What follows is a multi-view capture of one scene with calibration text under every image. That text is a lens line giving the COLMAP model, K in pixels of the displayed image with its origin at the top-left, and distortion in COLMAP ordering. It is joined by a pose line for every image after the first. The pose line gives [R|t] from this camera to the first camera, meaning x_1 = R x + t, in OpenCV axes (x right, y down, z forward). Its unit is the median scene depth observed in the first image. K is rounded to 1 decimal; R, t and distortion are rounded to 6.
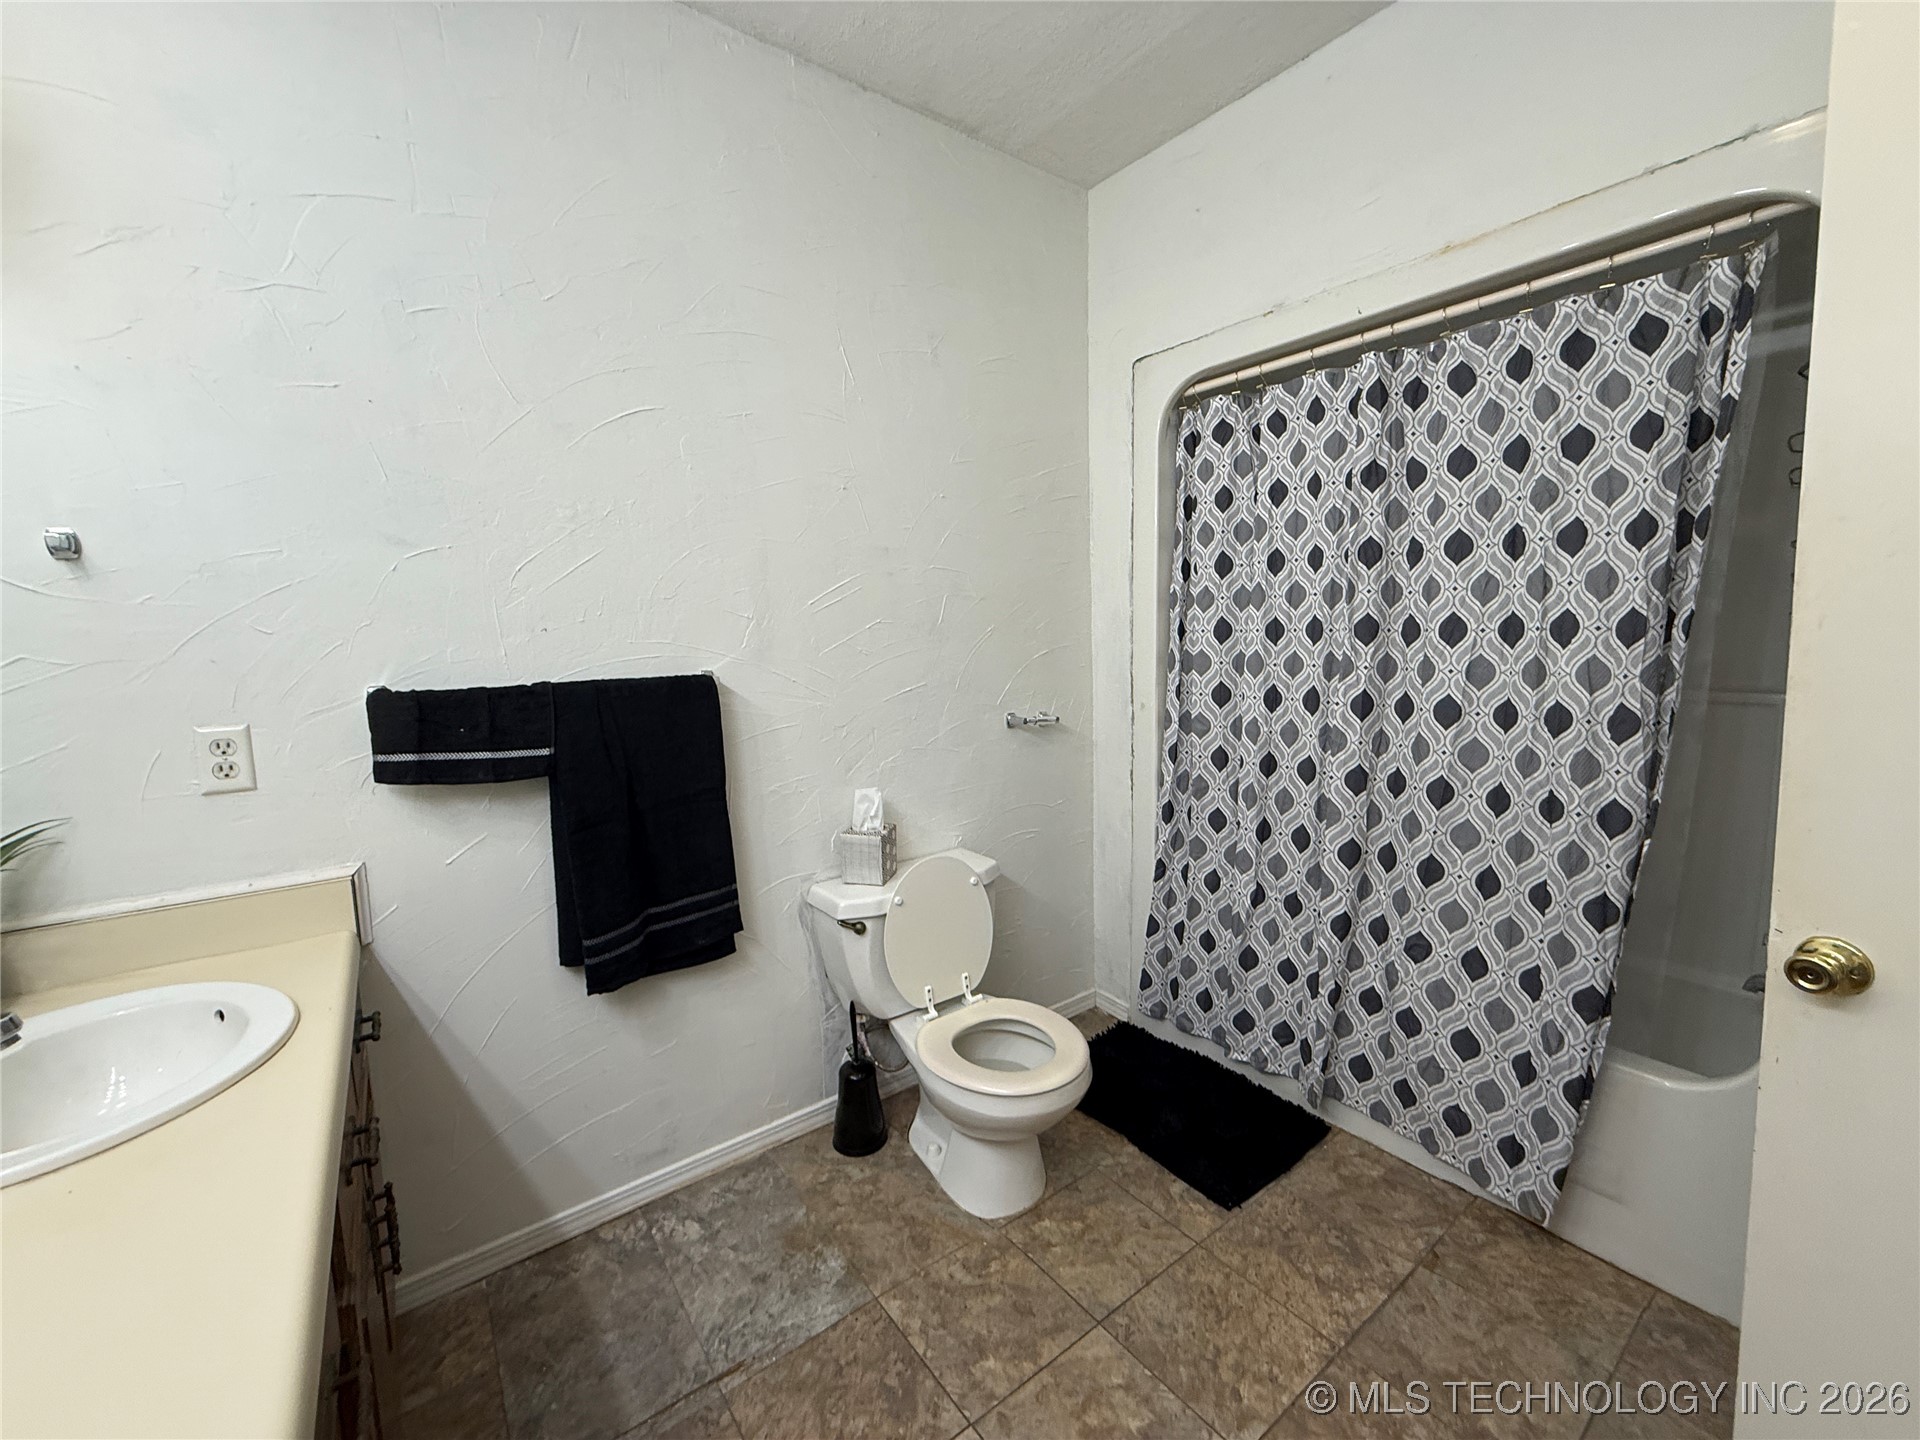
lens RADIAL K [[764.8, 0, 958.3], [0, 764.8, 717.9], [0, 0, 1]] dist [0.000762, 0.000020]
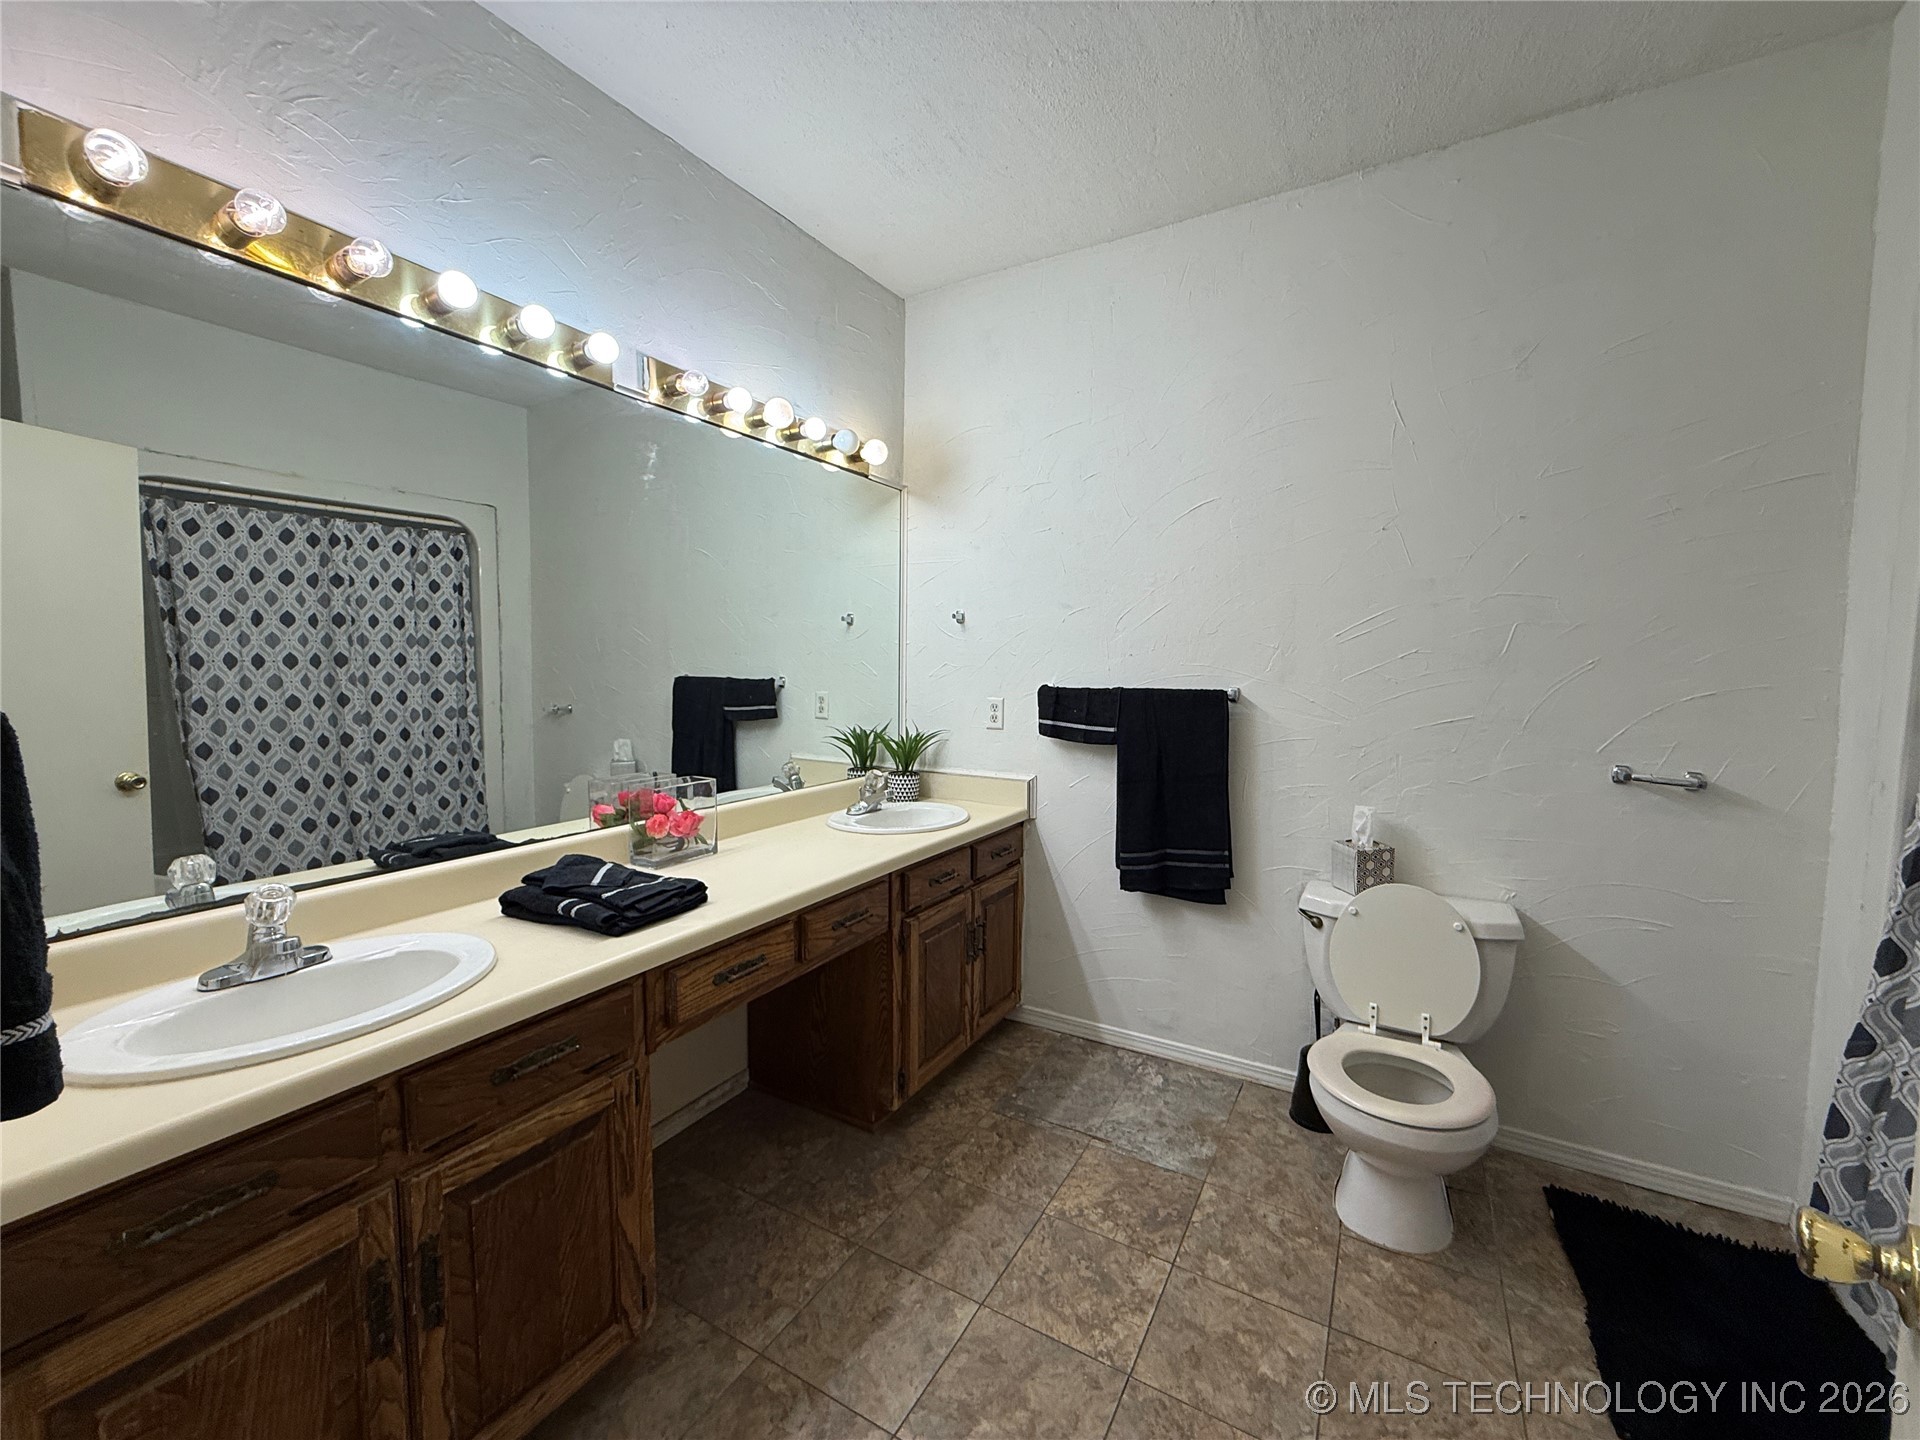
lens RADIAL K [[764.8, 0, 951.8], [0, 764.8, 717.0], [0, 0, 1]] dist [0.000762, 0.000020]
pose [[0.384983, 0.089419, -0.918582, 0.754136], [-0.116413, 0.992051, 0.047782, -0.018901], [0.915552, 0.088540, 0.392332, 0.041856]]
